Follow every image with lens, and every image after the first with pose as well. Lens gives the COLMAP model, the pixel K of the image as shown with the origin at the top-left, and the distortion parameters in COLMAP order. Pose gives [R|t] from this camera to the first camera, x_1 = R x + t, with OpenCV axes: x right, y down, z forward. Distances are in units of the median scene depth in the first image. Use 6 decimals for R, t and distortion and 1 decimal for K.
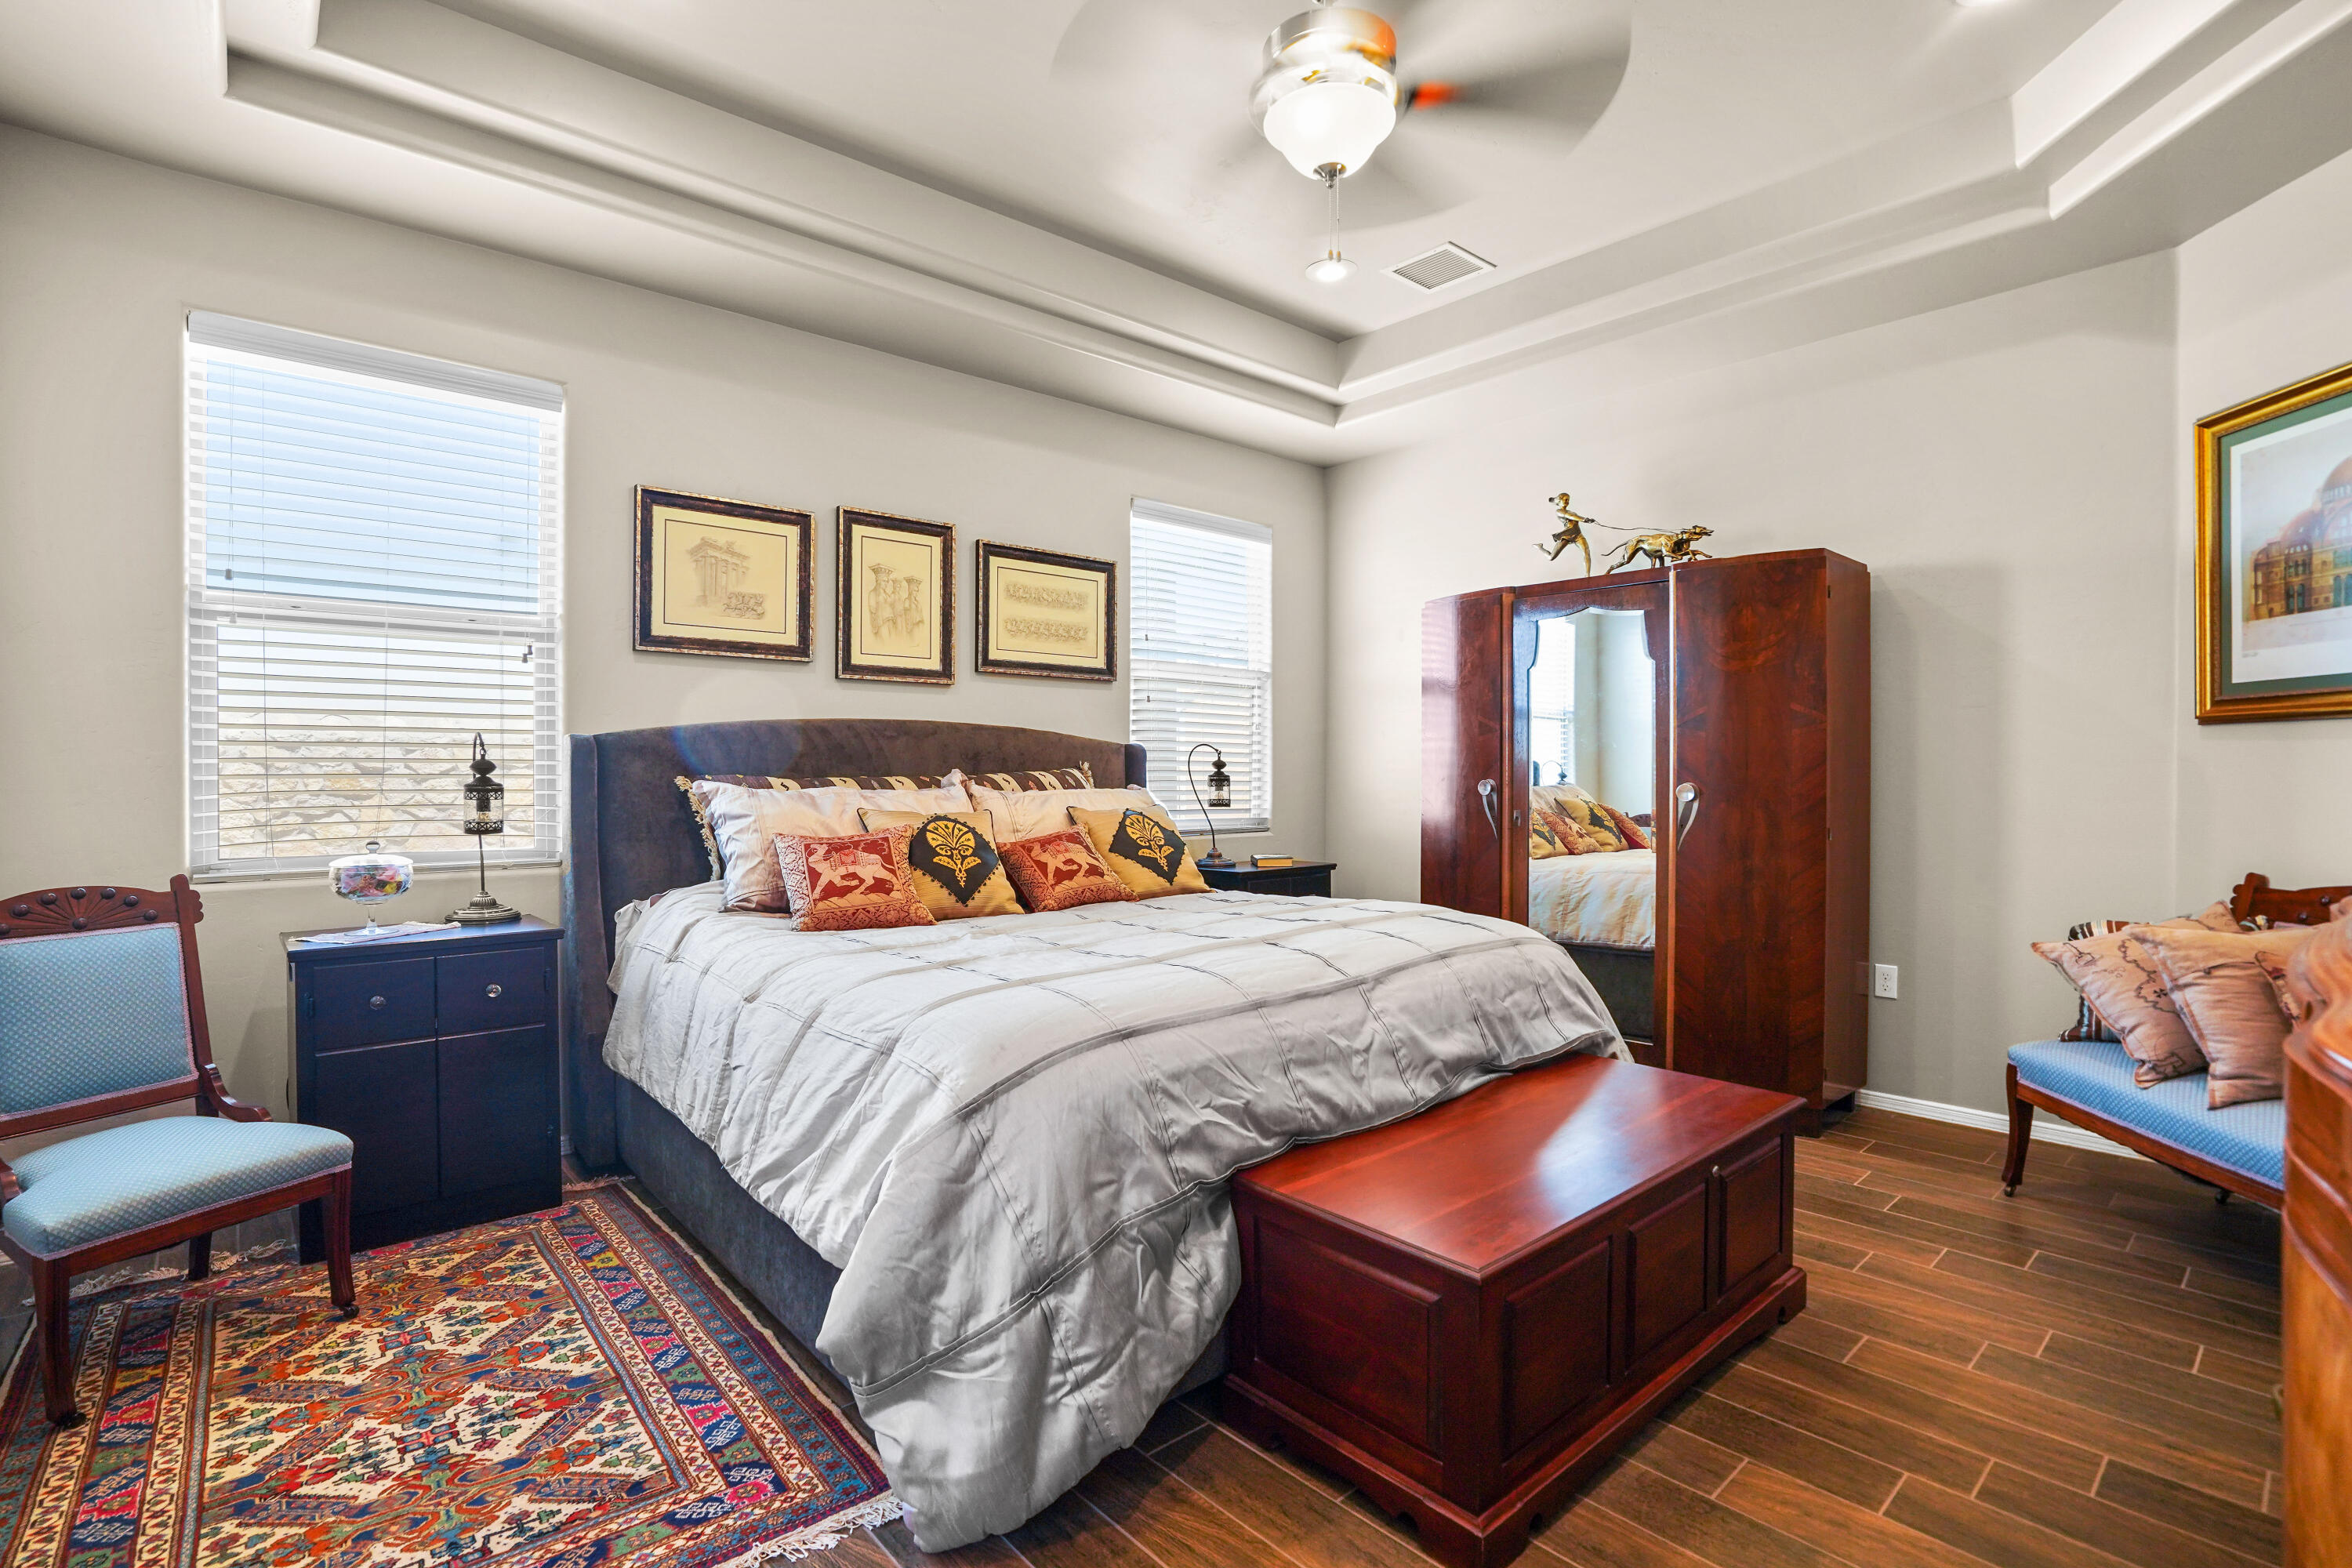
lens RADIAL K [[1137.3, 0, 1166.0], [0, 1137.3, 774.8], [0, 0, 1]] dist [-0.051009, 0.023830]
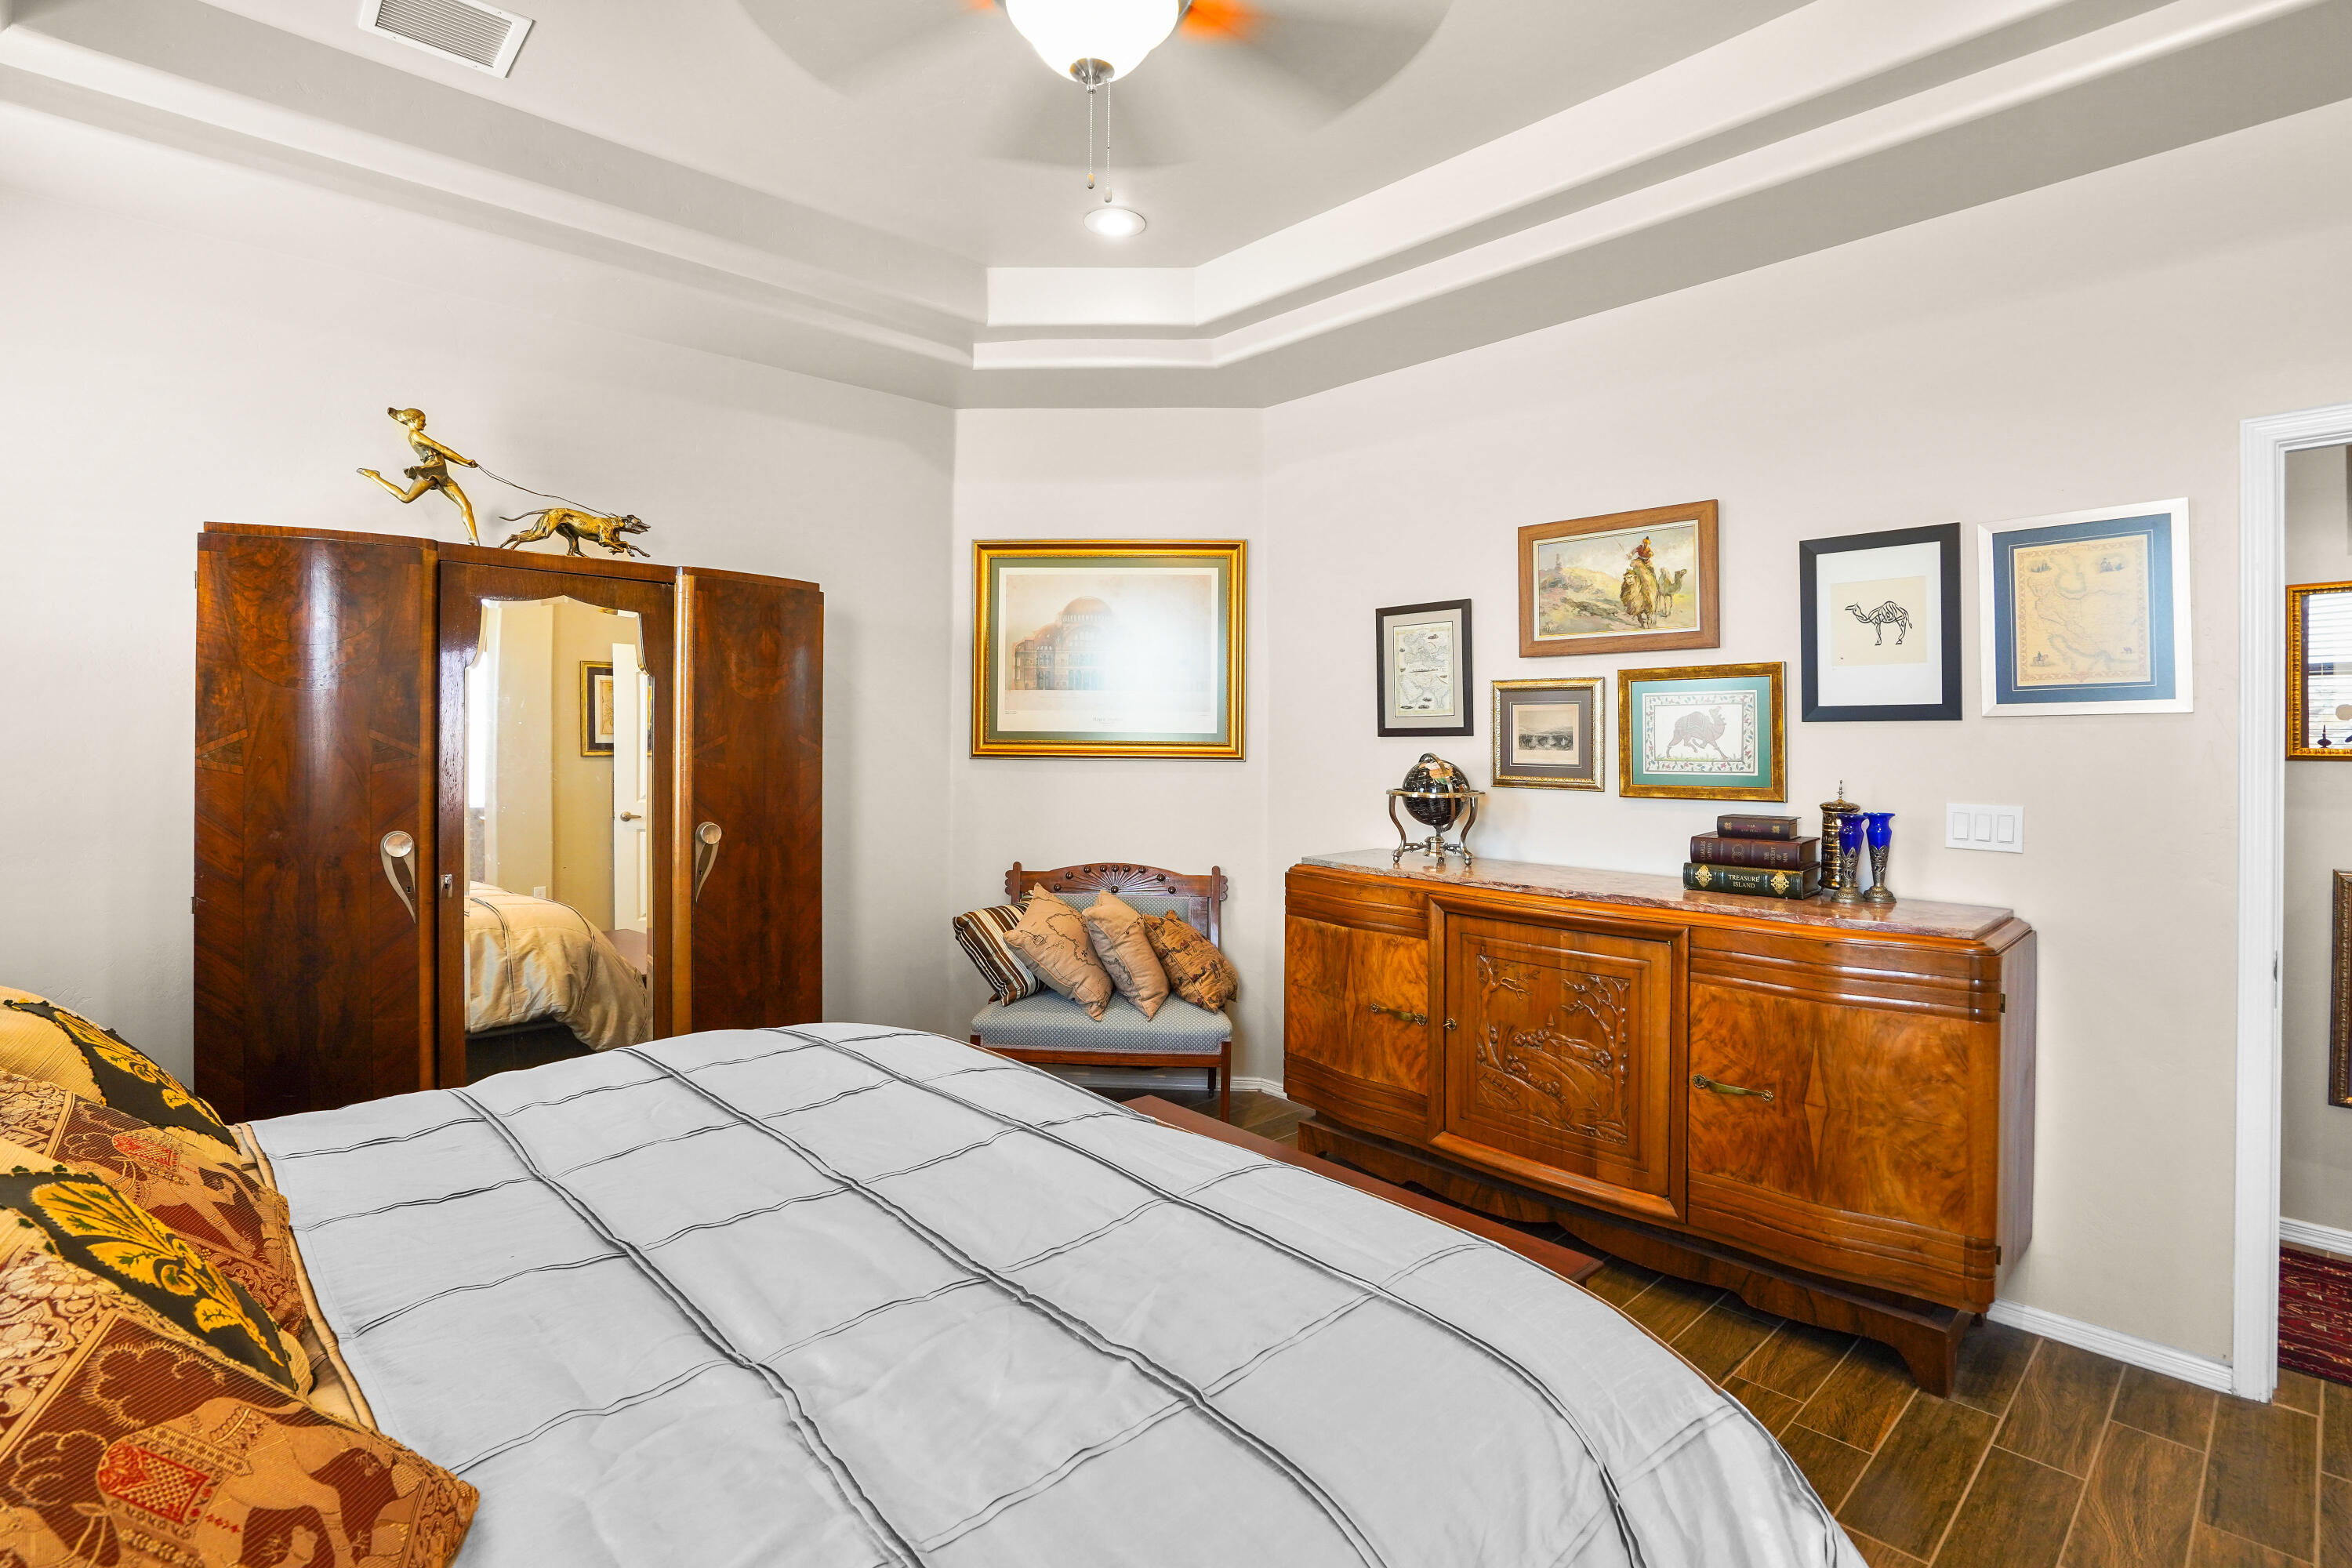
lens RADIAL K [[1112.4, 0, 1176.8], [0, 1112.4, 727.8], [0, 0, 1]] dist [-0.063075, 0.030610]
pose [[-0.029556, 0.014993, 0.999451, -0.483295], [-0.003615, 0.999879, -0.015107, -0.065540], [-0.999557, -0.004060, -0.029498, 0.799277]]
